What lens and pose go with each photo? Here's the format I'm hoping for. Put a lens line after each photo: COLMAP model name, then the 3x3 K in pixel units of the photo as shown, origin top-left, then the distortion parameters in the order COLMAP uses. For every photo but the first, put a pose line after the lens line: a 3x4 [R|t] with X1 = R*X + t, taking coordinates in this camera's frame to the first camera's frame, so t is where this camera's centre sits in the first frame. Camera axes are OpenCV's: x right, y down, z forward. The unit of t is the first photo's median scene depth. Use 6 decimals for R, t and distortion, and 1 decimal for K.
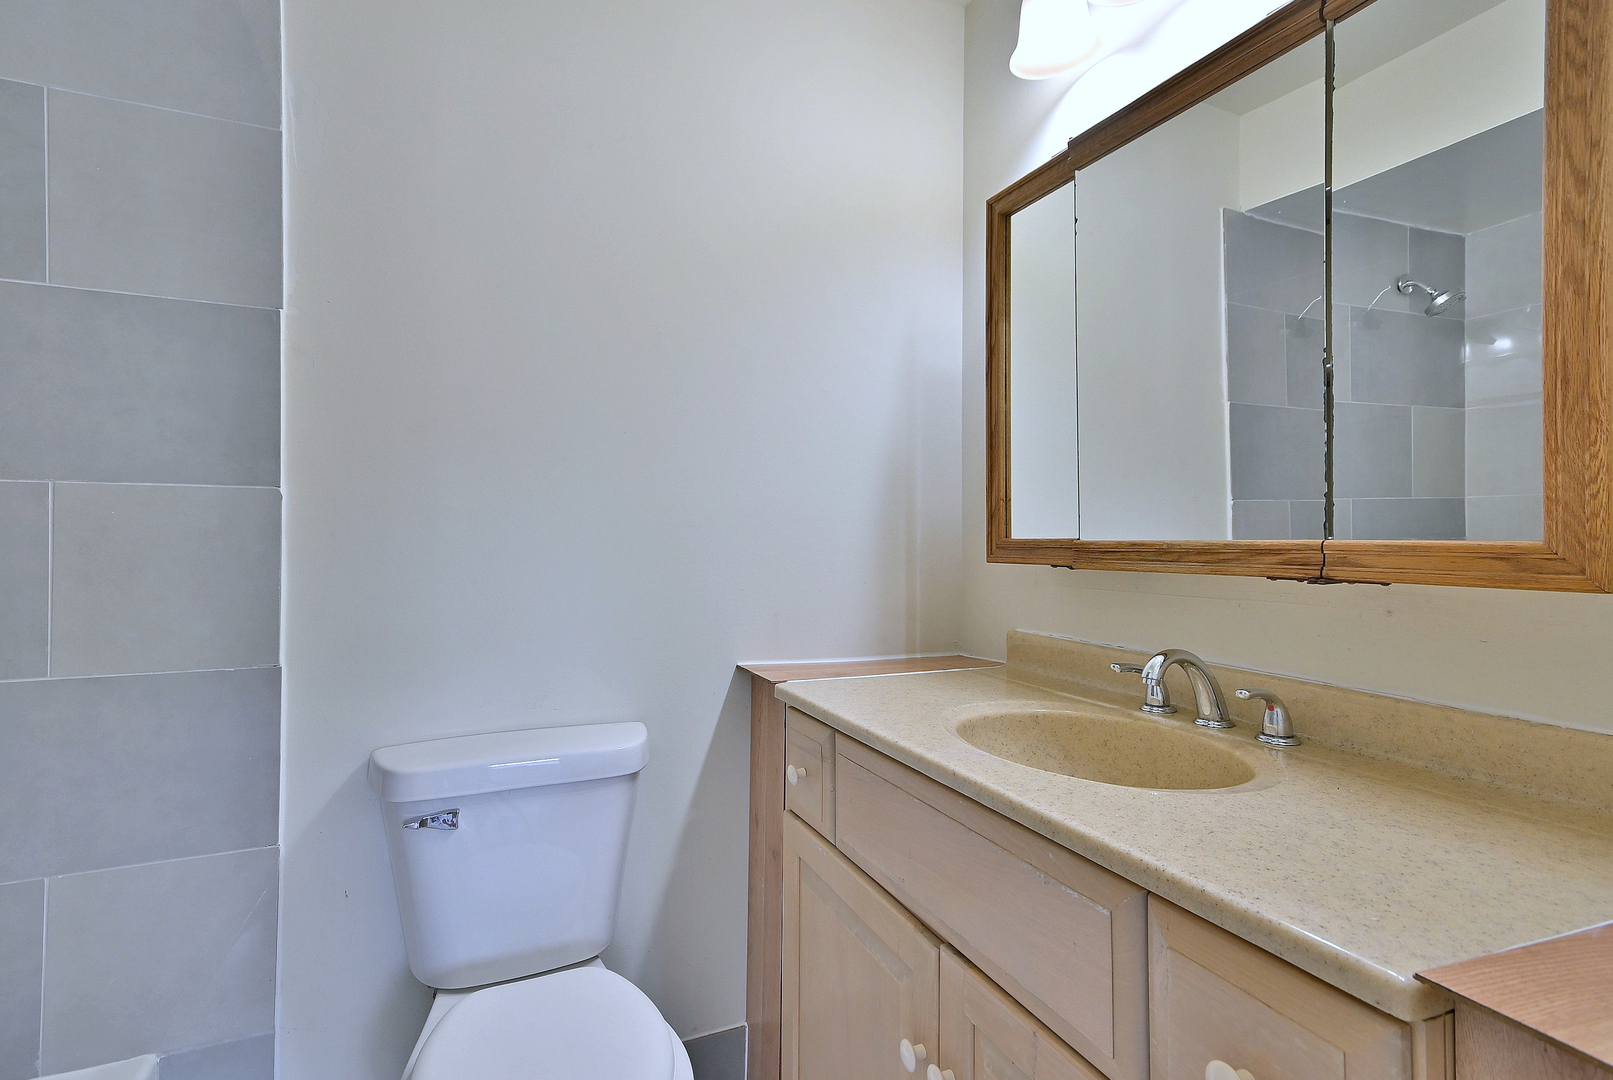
lens RADIAL K [[793.1, 0, 808.9], [0, 793.1, 530.1], [0, 0, 1]] dist [0.018207, 0.000900]
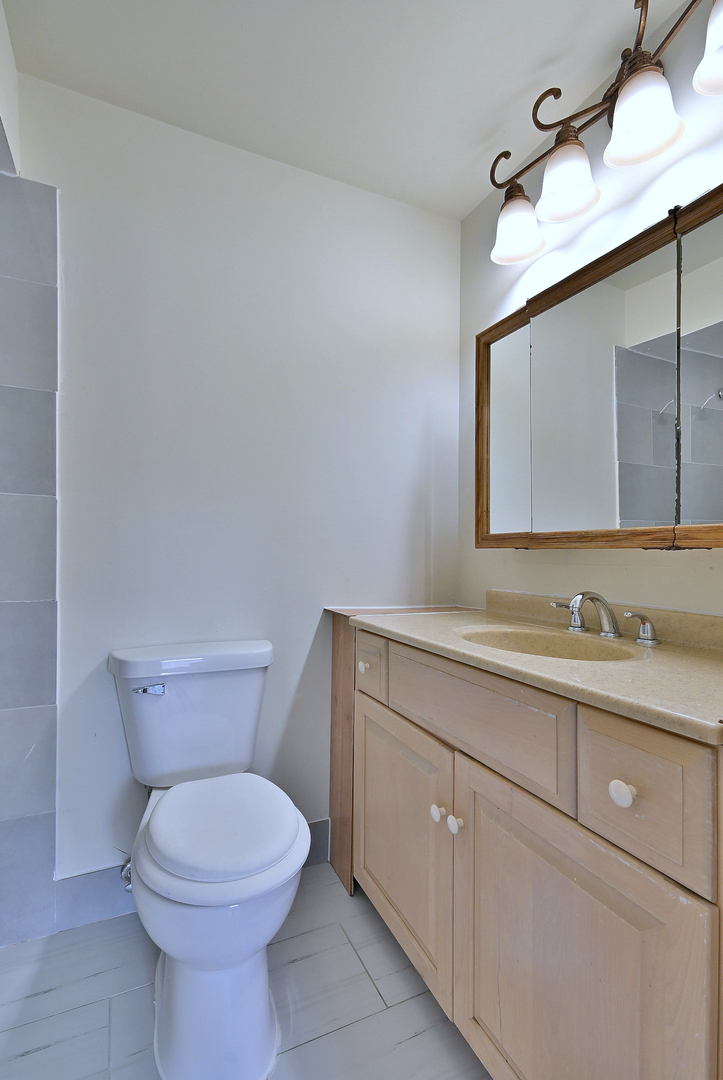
lens RADIAL K [[503.3, 0, 352.4], [0, 503.3, 540.4], [0, 0, 1]] dist [0.009210, 0.000005]
pose [[0.999842, 0.017040, 0.005140, -0.050465], [-0.016964, 0.999751, -0.014506, 0.053878], [-0.005386, 0.014416, 0.999882, -0.076717]]
